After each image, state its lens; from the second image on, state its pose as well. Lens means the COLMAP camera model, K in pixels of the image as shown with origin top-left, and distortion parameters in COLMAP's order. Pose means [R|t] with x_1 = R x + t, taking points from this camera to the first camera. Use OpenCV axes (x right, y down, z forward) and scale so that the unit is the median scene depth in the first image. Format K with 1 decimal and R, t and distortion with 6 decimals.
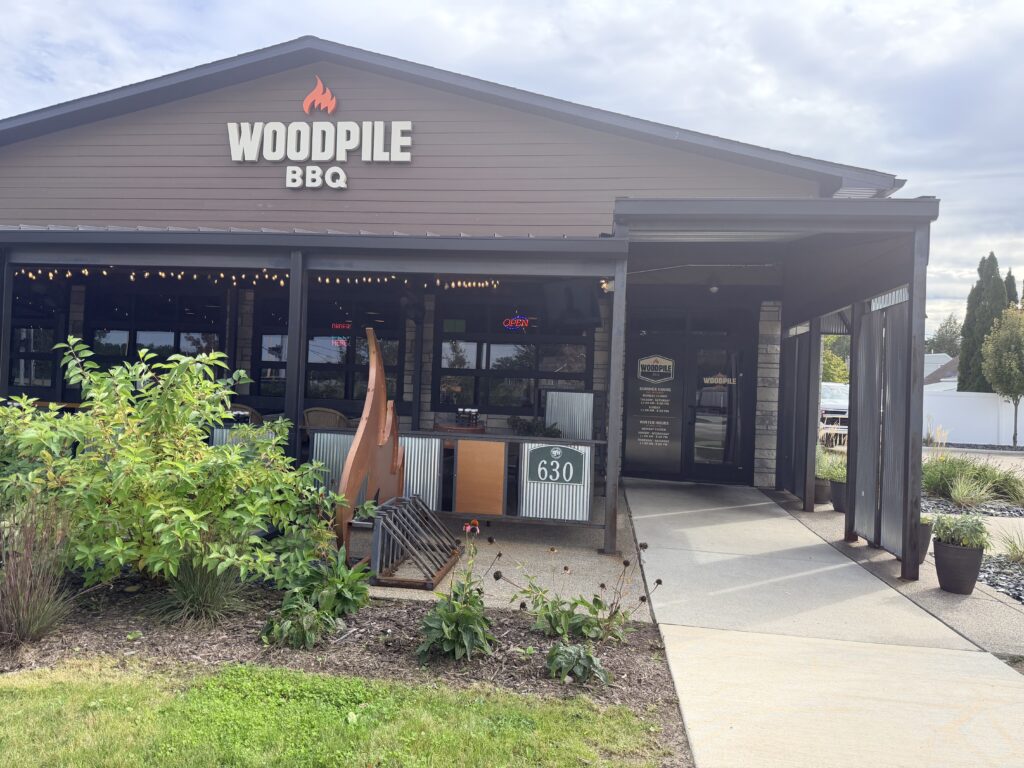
lens RADIAL K [[713.1, 0, 512.3], [0, 713.1, 390.0], [0, 0, 1]] dist [0.160555, -0.338836]
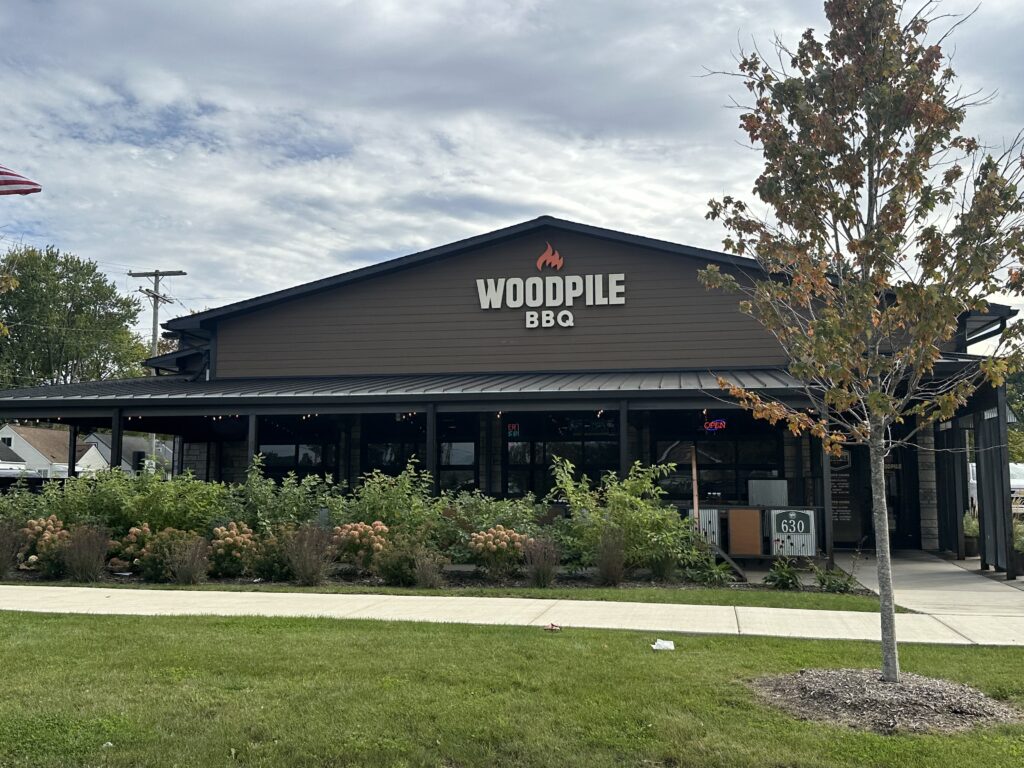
lens RADIAL K [[1036.0, 0, 512.1], [0, 1036.0, 380.8], [0, 0, 1]] dist [0.177726, -0.491595]
pose [[0.997640, -0.045269, -0.051625, -0.248646], [0.039677, 0.993721, -0.104619, 0.004379], [0.056037, 0.102323, 0.993172, -0.818522]]
